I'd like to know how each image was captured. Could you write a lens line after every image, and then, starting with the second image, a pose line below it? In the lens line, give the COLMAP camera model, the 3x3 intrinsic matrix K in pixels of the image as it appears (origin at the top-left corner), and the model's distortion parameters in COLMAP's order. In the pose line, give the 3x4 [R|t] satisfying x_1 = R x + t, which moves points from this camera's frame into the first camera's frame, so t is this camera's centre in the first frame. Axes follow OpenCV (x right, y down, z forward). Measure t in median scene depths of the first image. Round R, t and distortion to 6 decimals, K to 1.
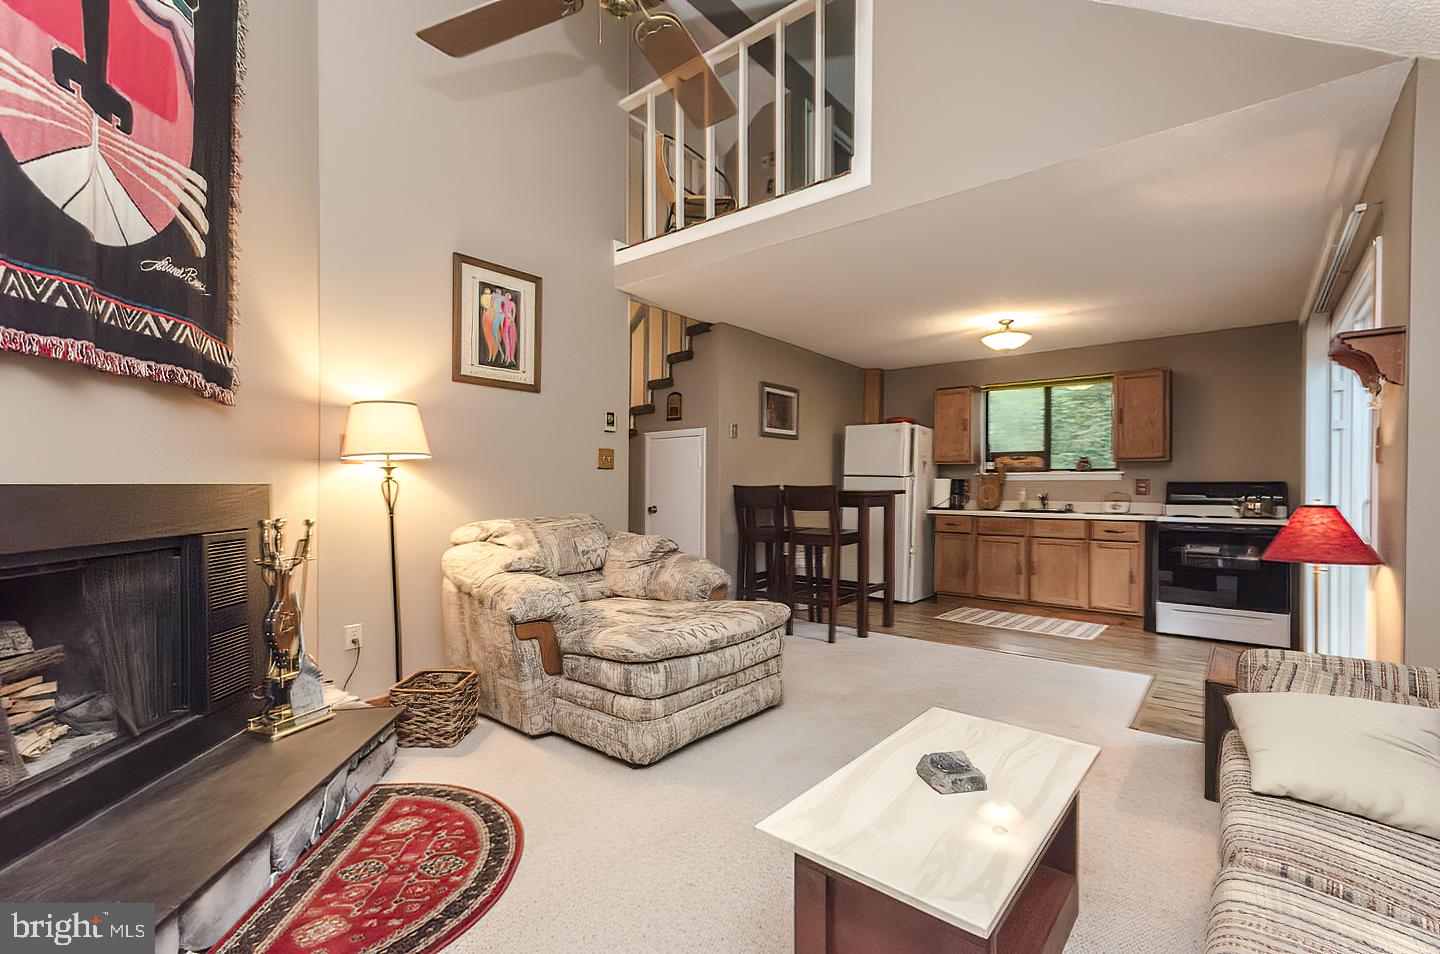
lens RADIAL K [[647.2, 0, 758.8], [0, 647.2, 486.8], [0, 0, 1]] dist [0.001650, 0.000284]
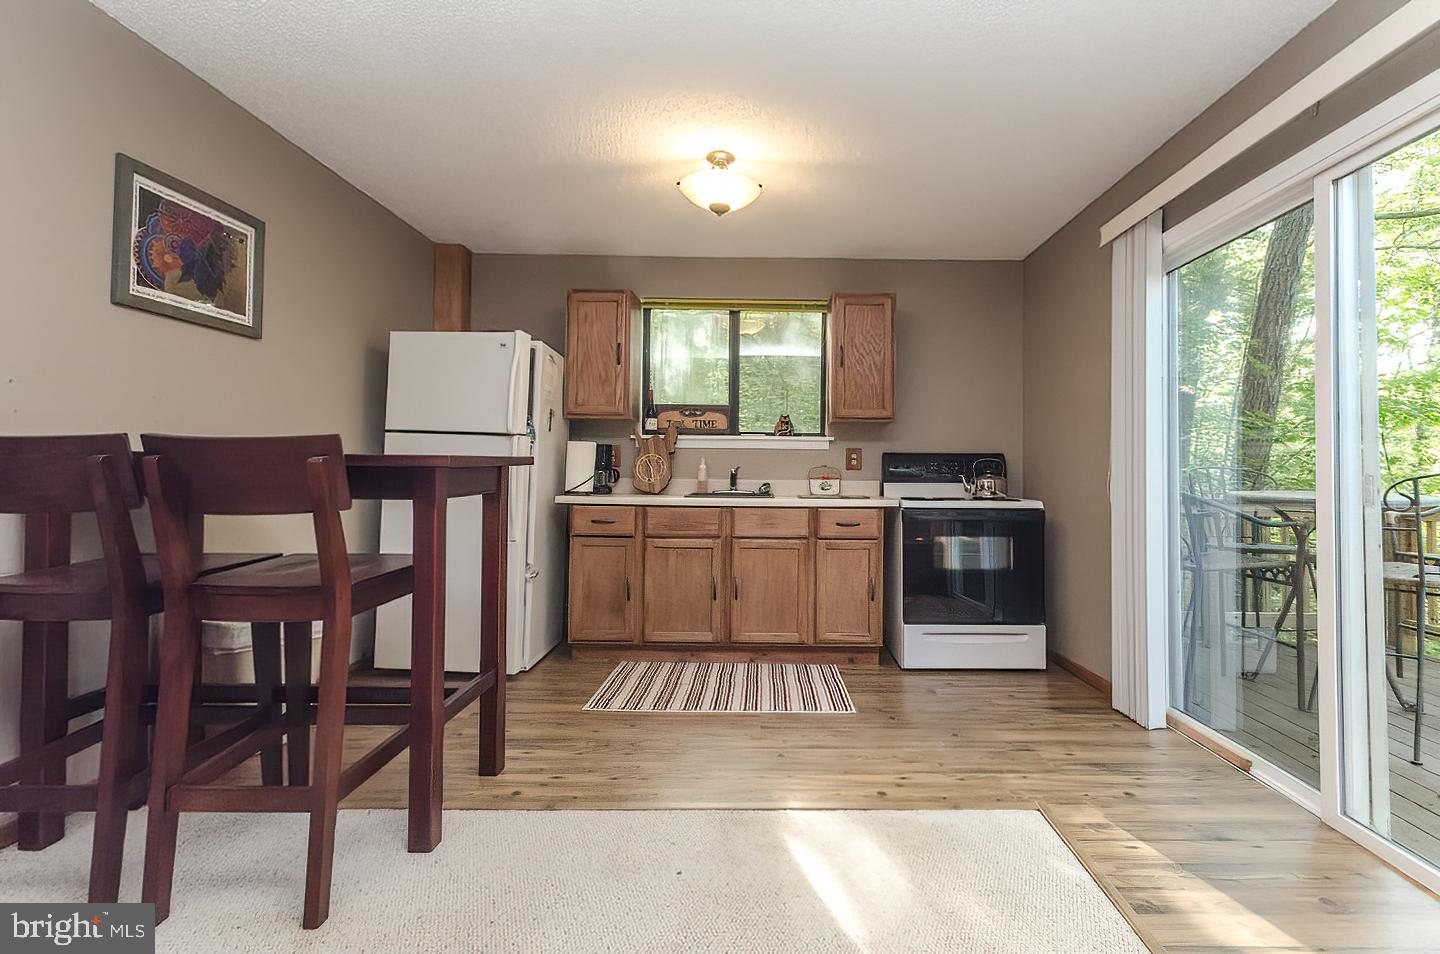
lens RADIAL K [[646.6, 0, 766.3], [0, 646.6, 455.7], [0, 0, 1]] dist [0.003893, 0.000322]
pose [[0.799830, 0.014264, 0.600058, 0.084712], [-0.005424, 0.999849, -0.016537, 0.010310], [-0.600203, 0.009972, 0.799786, 0.542189]]
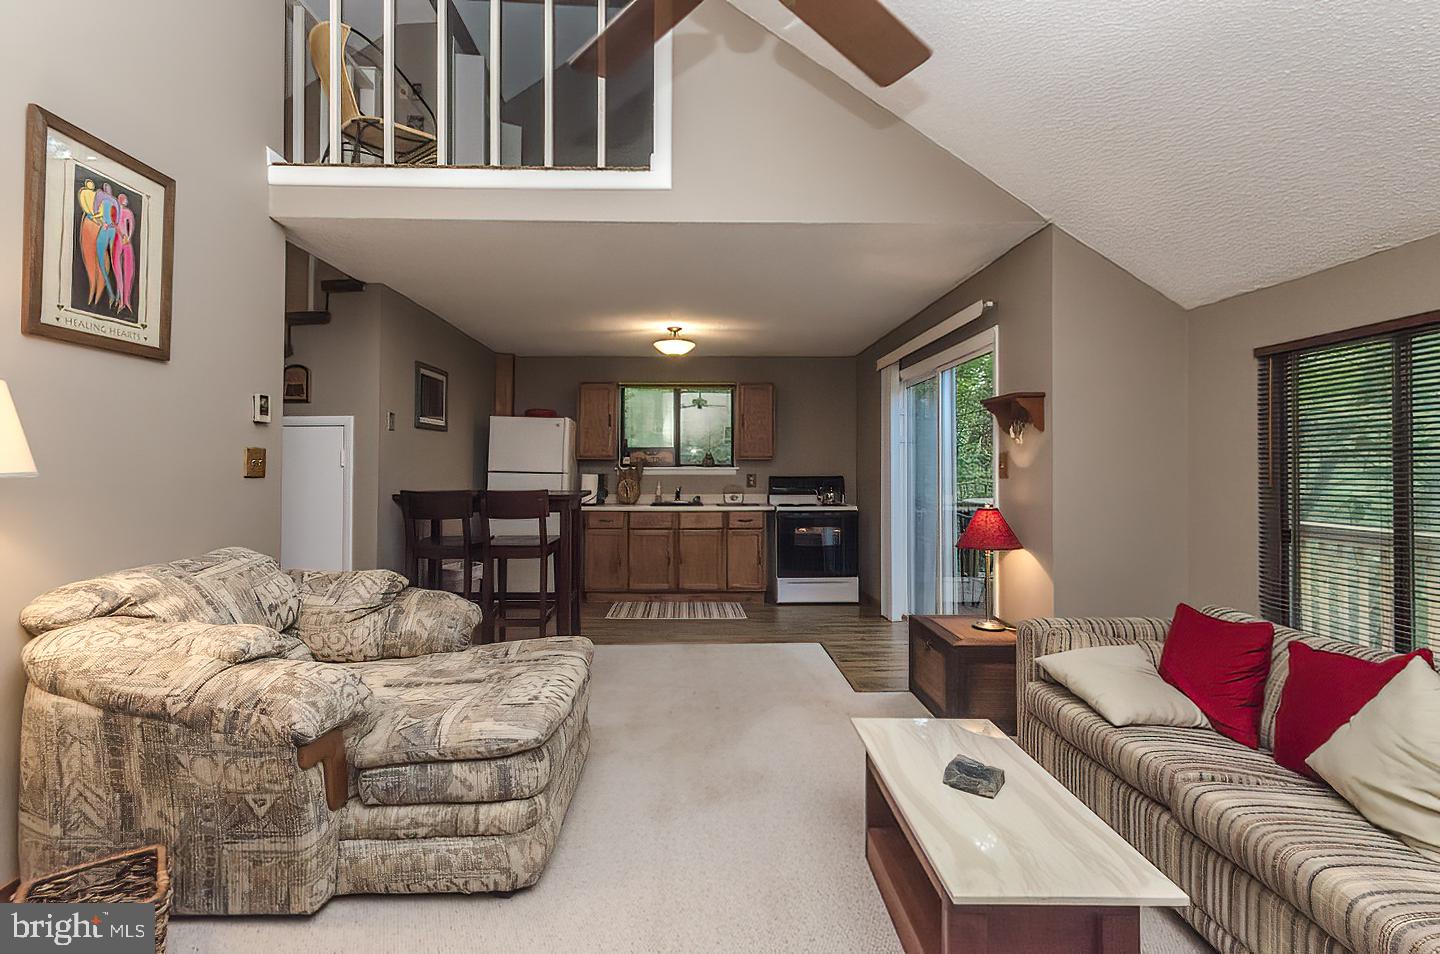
lens RADIAL K [[656.1, 0, 720.3], [0, 656.1, 453.1], [0, 0, 1]] dist [0.003531, 0.000460]
pose [[0.770537, 0.009533, 0.637325, -0.249275], [0.002393, 0.999838, -0.017849, -0.032867], [-0.637391, 0.015278, 0.770389, 0.125590]]
